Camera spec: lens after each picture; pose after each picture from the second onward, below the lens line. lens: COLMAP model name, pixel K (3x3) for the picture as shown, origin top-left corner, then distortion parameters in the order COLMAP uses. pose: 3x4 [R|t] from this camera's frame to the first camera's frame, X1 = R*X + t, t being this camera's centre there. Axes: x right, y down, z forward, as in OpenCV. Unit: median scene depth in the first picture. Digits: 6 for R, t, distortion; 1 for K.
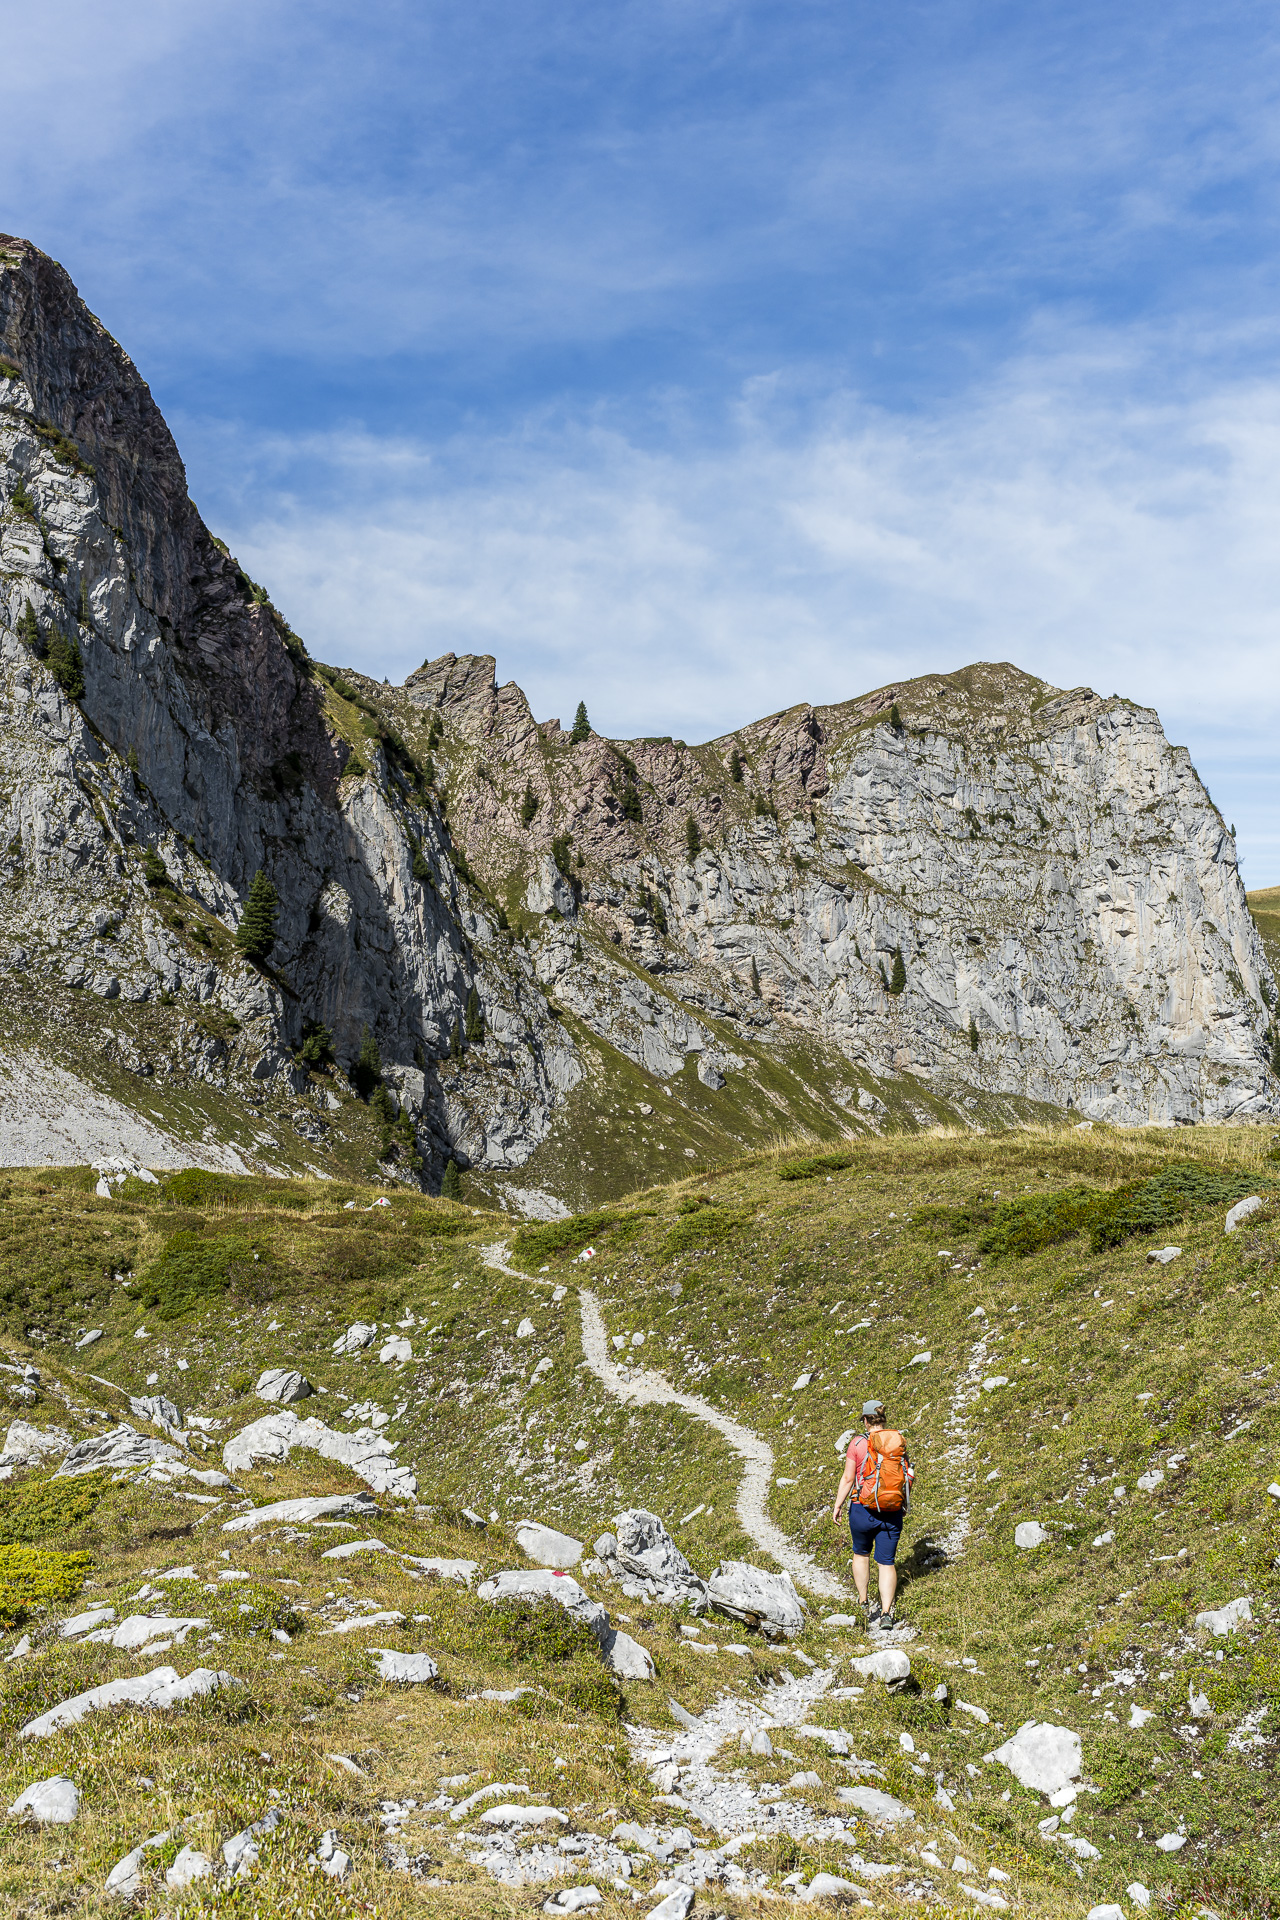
lens RADIAL K [[2139.0, 0, 635.5], [0, 2139.0, 954.8], [0, 0, 1]] dist [-0.008215, 0.000000]
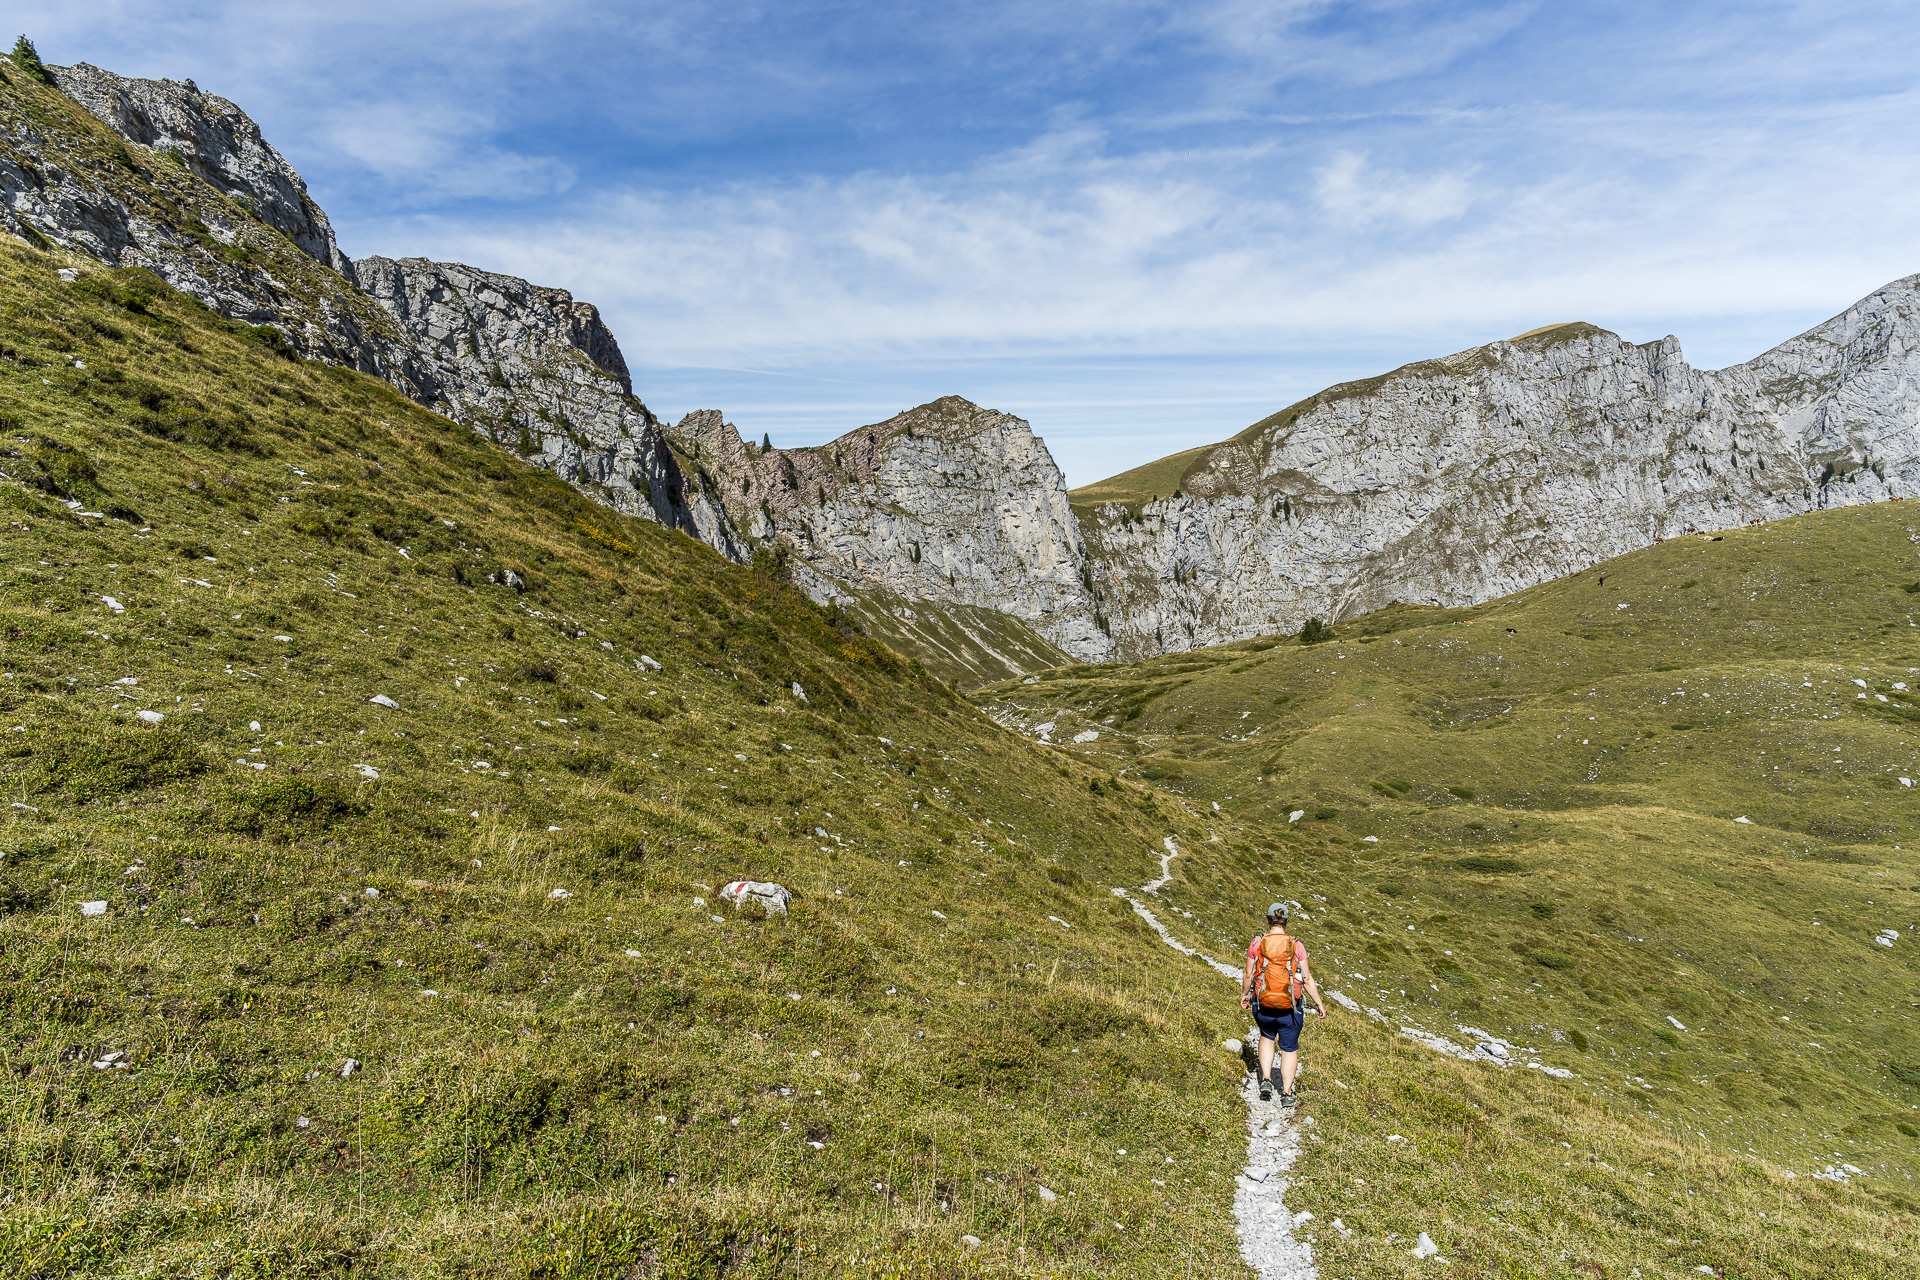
lens RADIAL K [[2139.0, 0, 961.1], [0, 2139.0, 640.8], [0, 0, 1]] dist [-0.008215, 0.000000]
pose [[0.974229, -0.062639, 0.216690, -0.308466], [0.033243, 0.990050, 0.136734, -0.197275], [-0.223099, -0.126007, 0.966617, -1.115827]]
